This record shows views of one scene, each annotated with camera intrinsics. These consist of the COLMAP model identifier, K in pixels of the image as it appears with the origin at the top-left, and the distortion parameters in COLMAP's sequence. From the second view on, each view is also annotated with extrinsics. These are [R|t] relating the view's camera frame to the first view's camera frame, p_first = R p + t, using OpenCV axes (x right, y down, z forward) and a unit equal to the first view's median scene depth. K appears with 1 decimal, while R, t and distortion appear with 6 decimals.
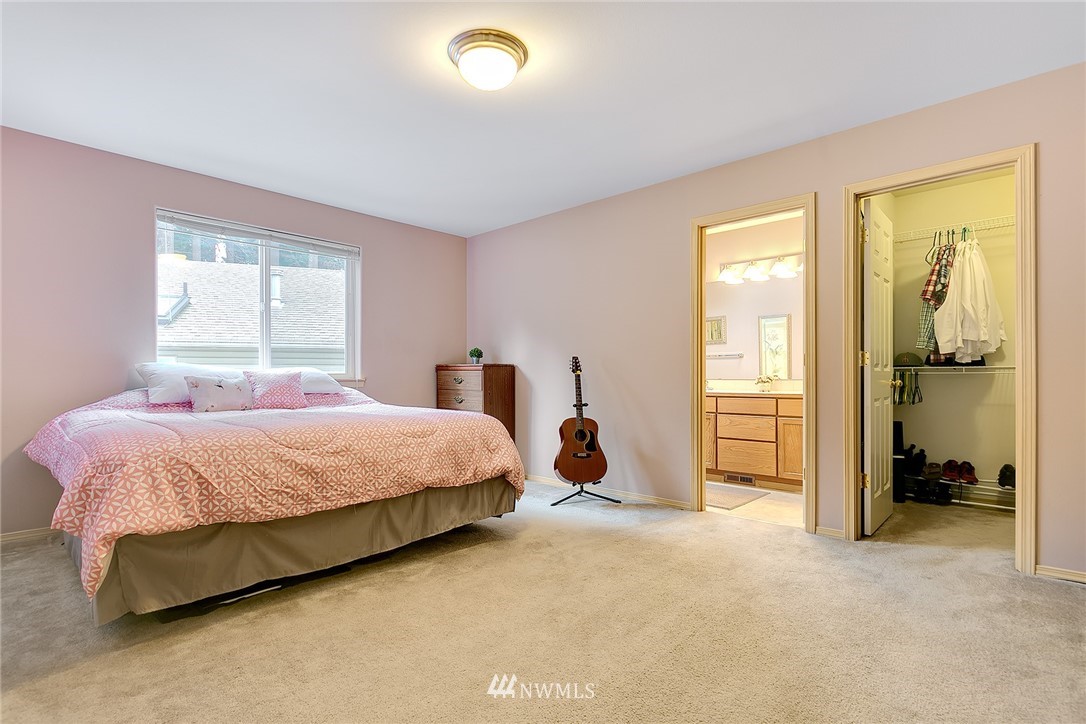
lens RADIAL K [[515.2, 0, 543.0], [0, 515.2, 362.0], [0, 0, 1]] dist [-0.004497, 0.000046]
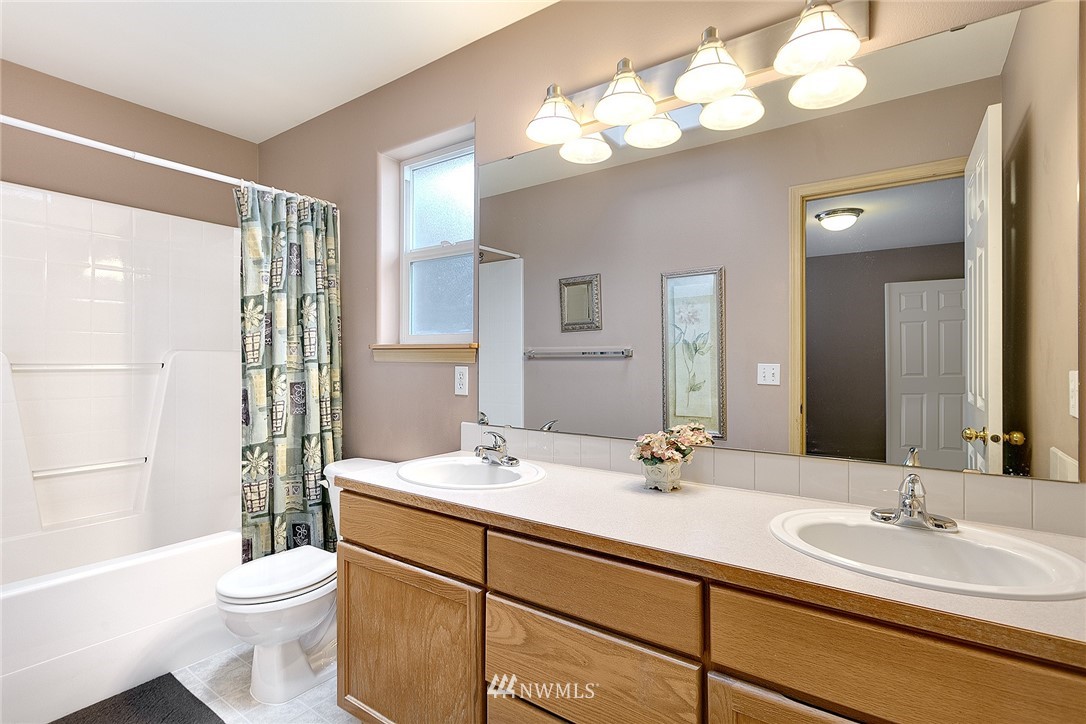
lens RADIAL K [[515.2, 0, 543.0], [0, 515.2, 362.0], [0, 0, 1]] dist [-0.004497, 0.000046]
pose [[0.989845, -0.007368, 0.141957, 0.255791], [0.004309, 0.999752, 0.021846, -0.017112], [-0.142083, -0.021012, 0.989632, 0.571302]]
